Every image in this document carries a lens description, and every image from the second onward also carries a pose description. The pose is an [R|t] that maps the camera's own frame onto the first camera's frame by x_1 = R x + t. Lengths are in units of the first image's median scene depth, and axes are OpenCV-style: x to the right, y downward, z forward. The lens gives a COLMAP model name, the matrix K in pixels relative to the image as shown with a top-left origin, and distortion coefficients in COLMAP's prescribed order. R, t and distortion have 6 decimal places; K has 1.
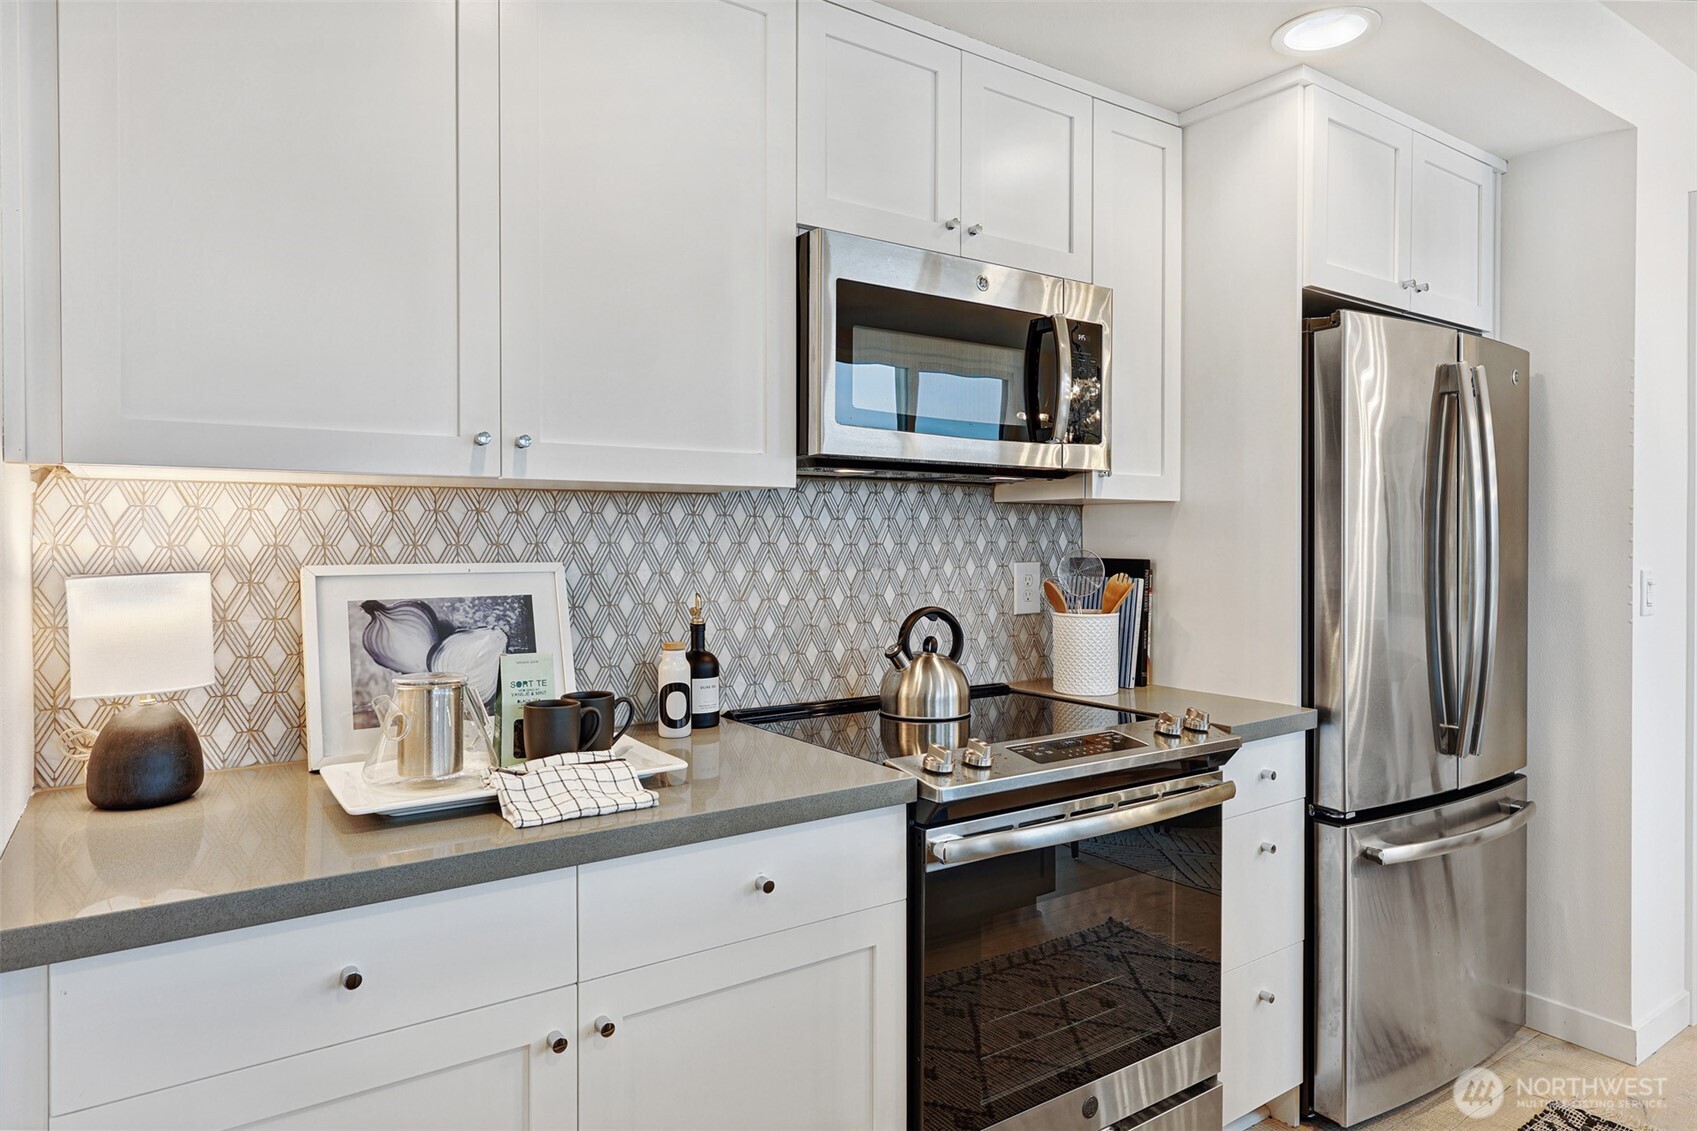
lens RADIAL K [[995.1, 0, 829.6], [0, 995.1, 547.4], [0, 0, 1]] dist [0.002201, -0.000986]
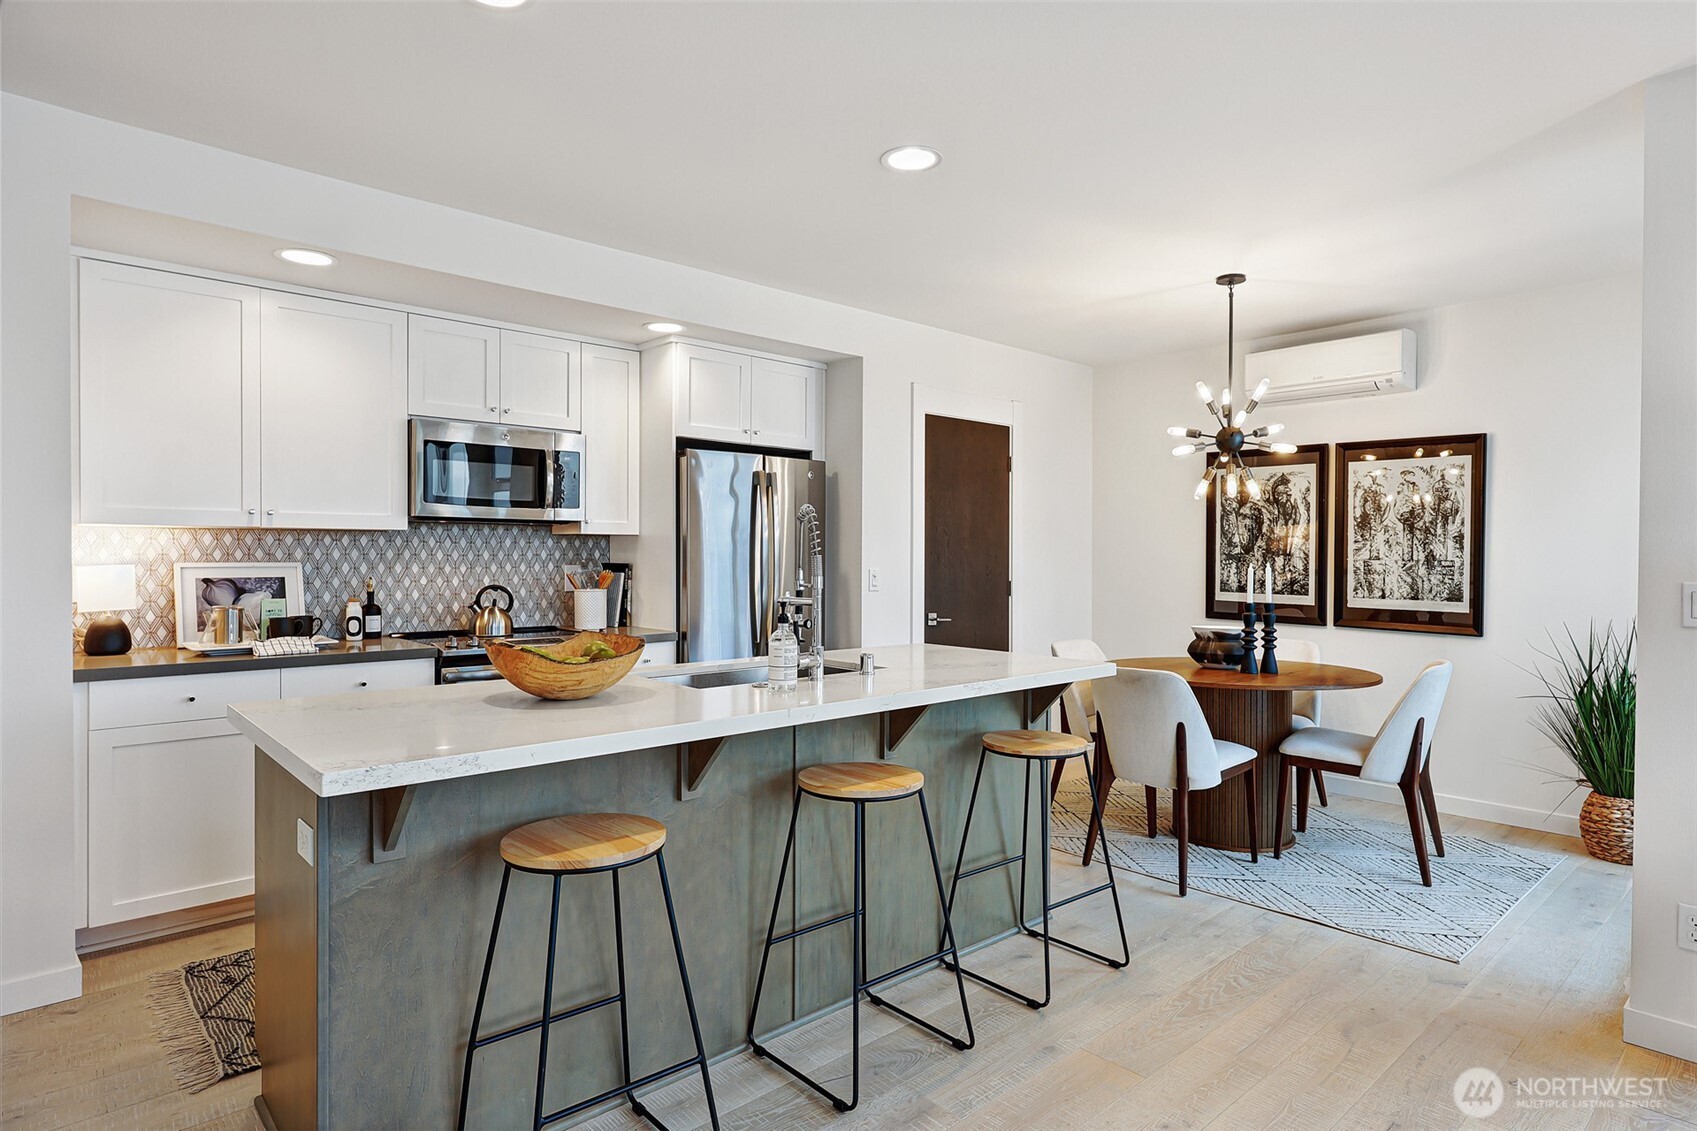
lens RADIAL K [[938.4, 0, 824.0], [0, 938.4, 561.7], [0, 0, 1]] dist [0.003554, 0.002999]
pose [[0.993542, 0.001825, 0.113447, 0.627708], [-0.001554, 0.999996, -0.002478, 0.015978], [-0.113451, 0.002285, 0.993541, -1.168066]]
